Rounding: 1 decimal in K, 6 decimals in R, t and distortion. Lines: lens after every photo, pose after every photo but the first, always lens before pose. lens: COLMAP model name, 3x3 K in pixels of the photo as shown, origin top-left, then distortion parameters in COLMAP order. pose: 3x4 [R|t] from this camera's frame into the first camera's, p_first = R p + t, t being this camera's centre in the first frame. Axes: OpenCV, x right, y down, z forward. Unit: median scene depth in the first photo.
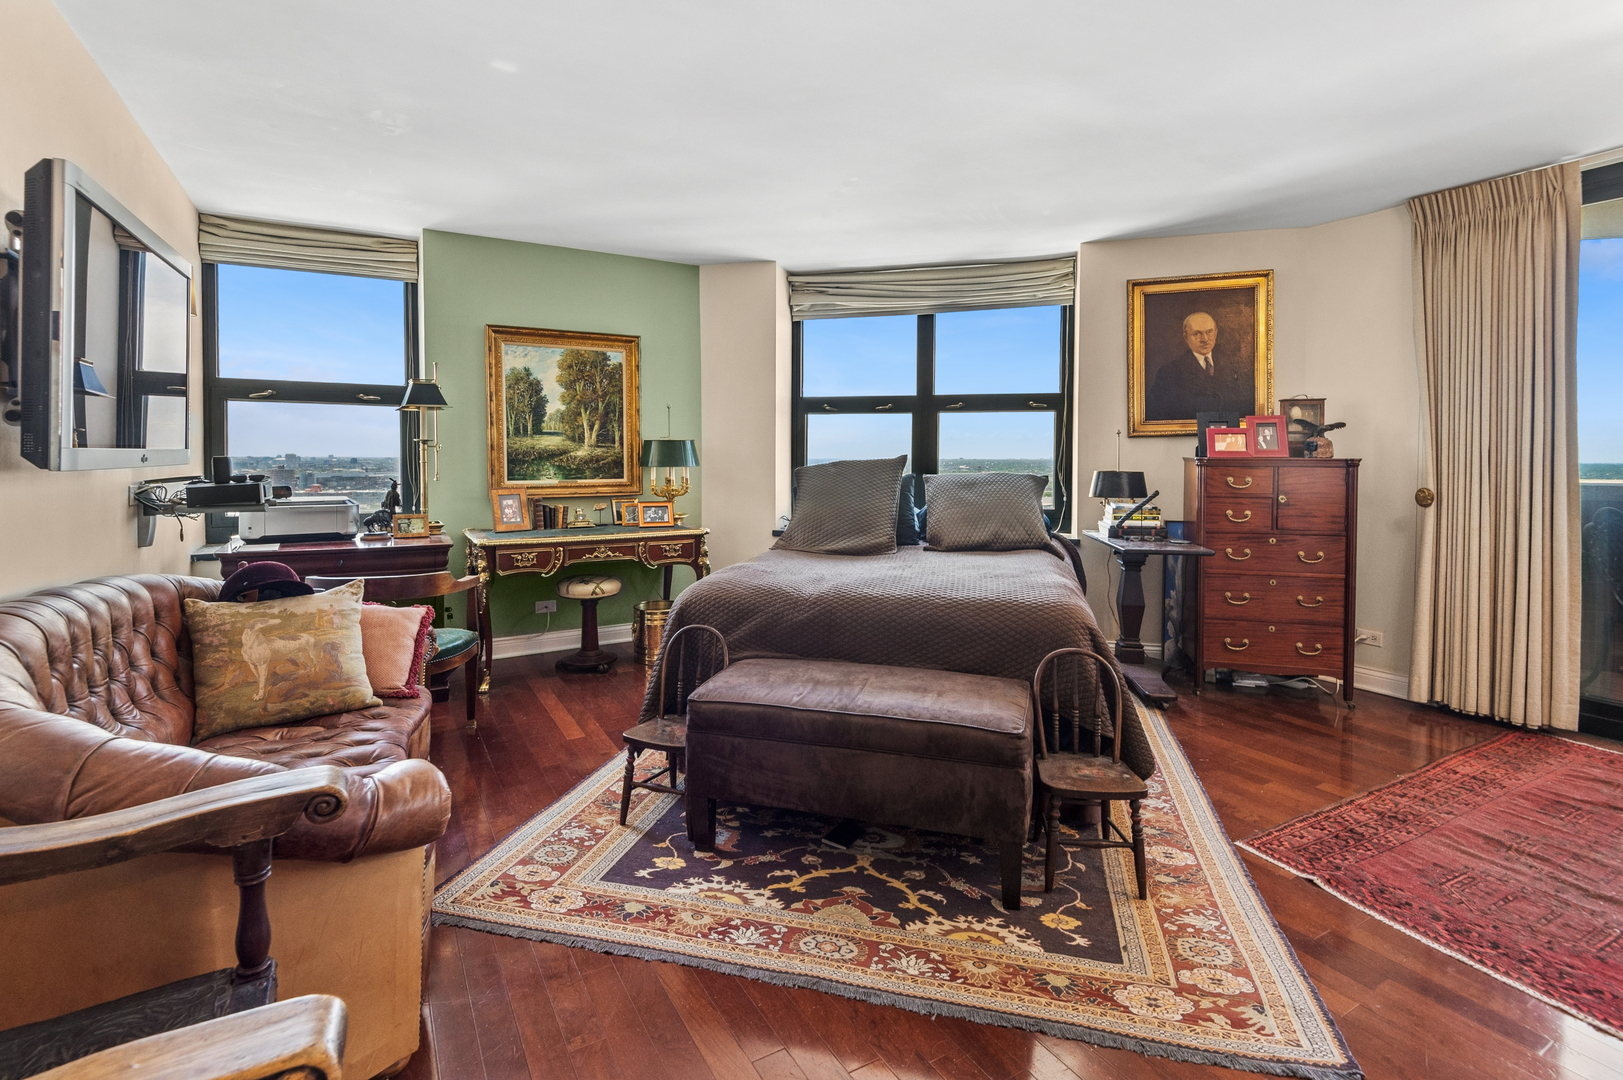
lens RADIAL K [[767.1, 0, 809.4], [0, 767.1, 469.3], [0, 0, 1]] dist [0.041003, -0.026358]
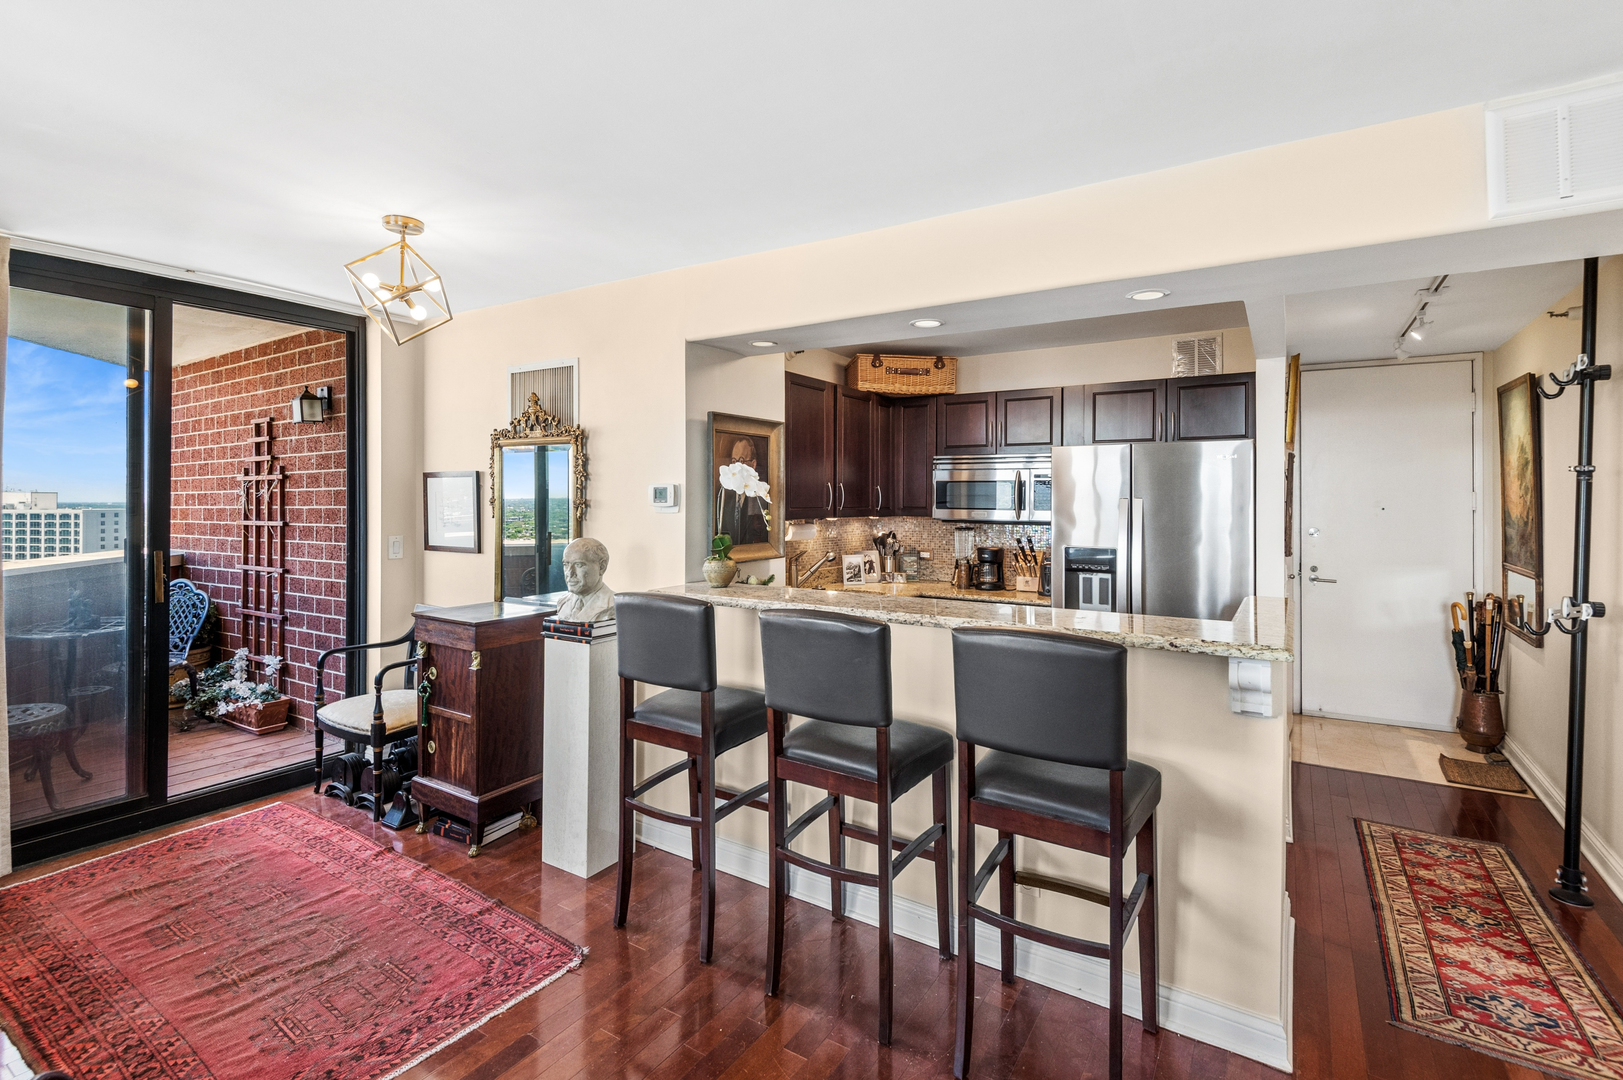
lens RADIAL K [[742.3, 0, 812.9], [0, 742.3, 498.3], [0, 0, 1]] dist [0.029698, -0.014739]
pose [[-0.459752, -0.004274, 0.888037, -0.174336], [0.010439, 0.999893, 0.010217, -0.080926], [-0.887986, 0.013967, -0.459658, 0.497009]]
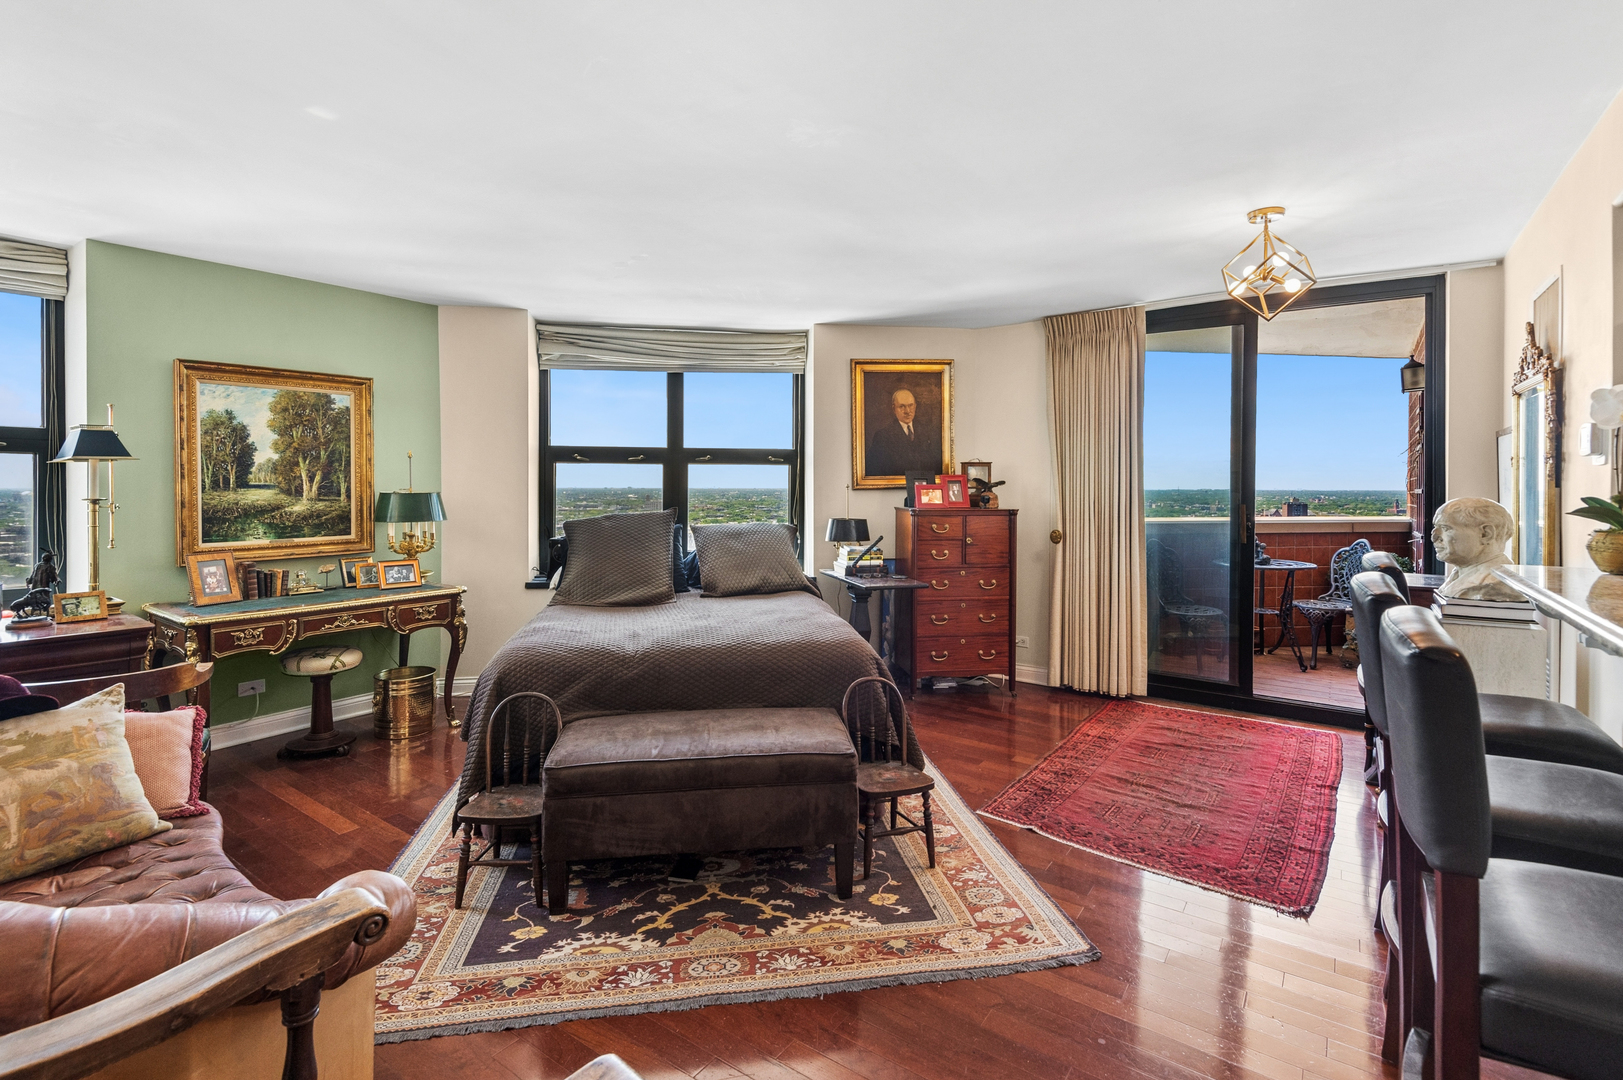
lens RADIAL K [[757.7, 0, 802.9], [0, 757.7, 485.9], [0, 0, 1]] dist [0.029880, -0.015990]
pose [[0.912480, -0.001626, 0.409118, -0.160693], [0.008255, 0.999862, -0.014439, -0.036476], [-0.409037, 0.016553, 0.912367, -0.043751]]
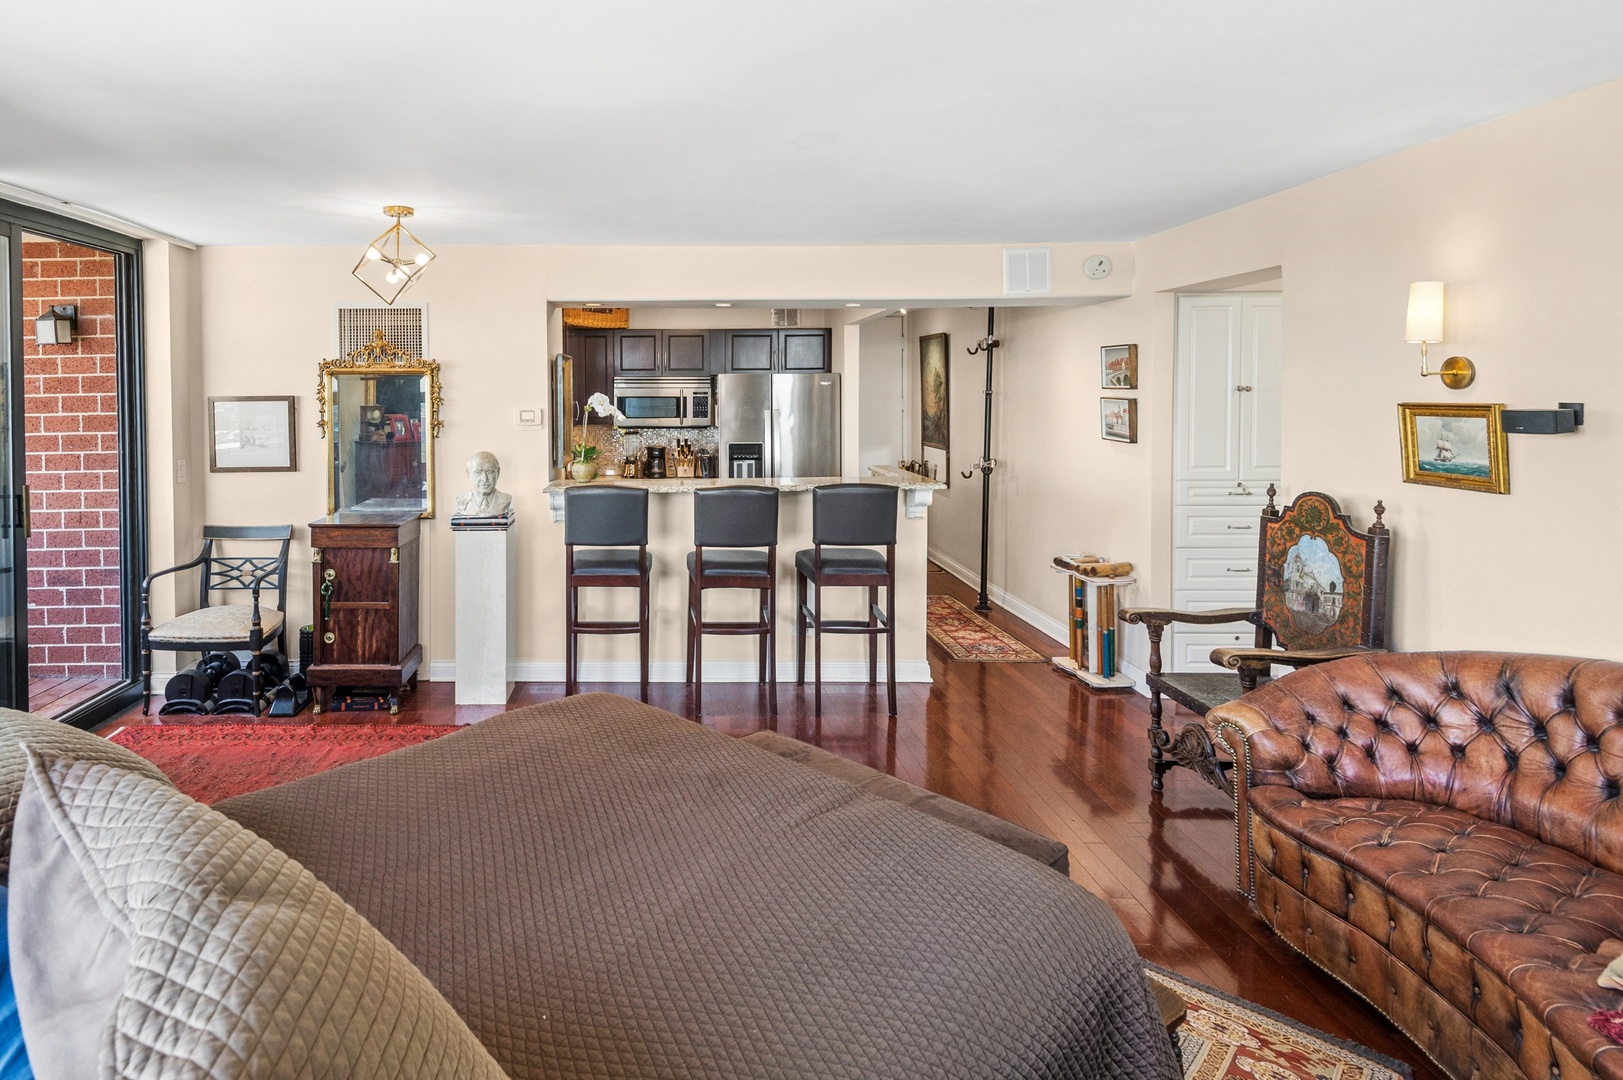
lens RADIAL K [[819.1, 0, 648.0], [0, 819.1, 418.0], [0, 0, 1]] dist [0.002663, 0.000165]
pose [[-0.851042, -0.009876, 0.525005, -0.139185], [0.015816, 0.998887, 0.044428, -0.126282], [-0.524860, 0.046114, -0.849939, 1.207894]]
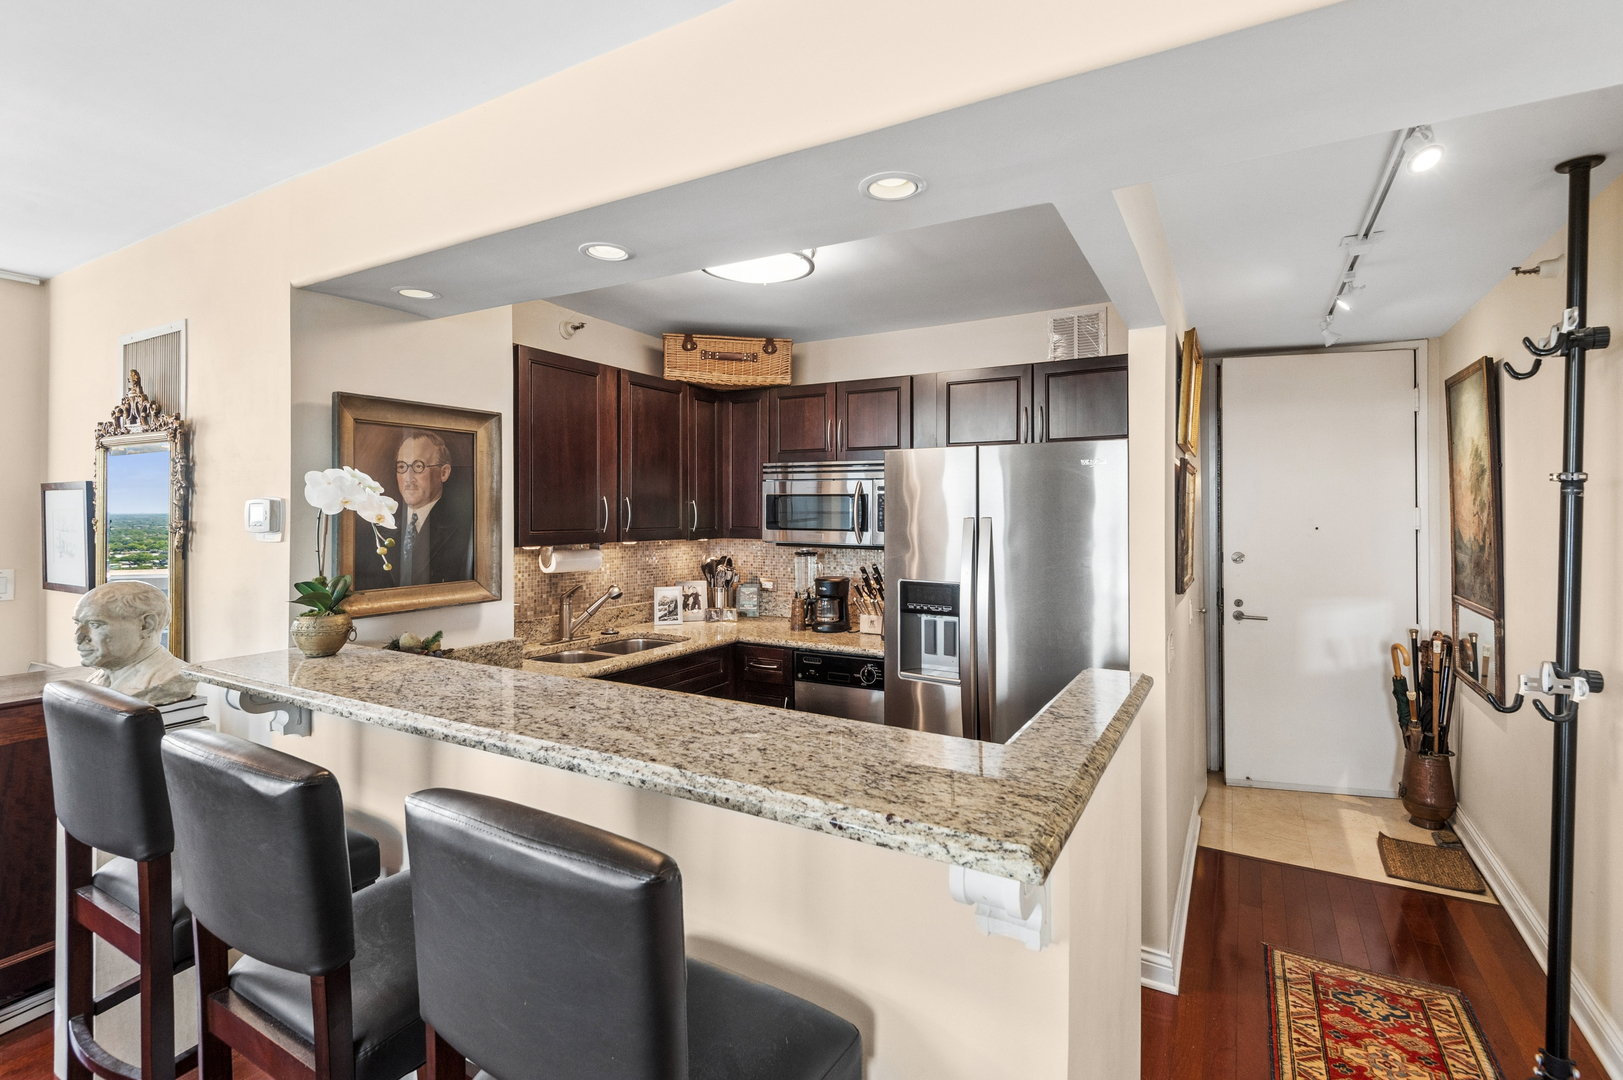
lens RADIAL K [[742.0, 0, 805.7], [0, 742.0, 508.2], [0, 0, 1]] dist [0.030215, -0.014539]
pose [[-0.491865, 0.000078, 0.870671, -0.051137], [0.011106, 0.999919, 0.006184, -0.082466], [-0.870601, 0.012711, -0.491826, 0.177957]]
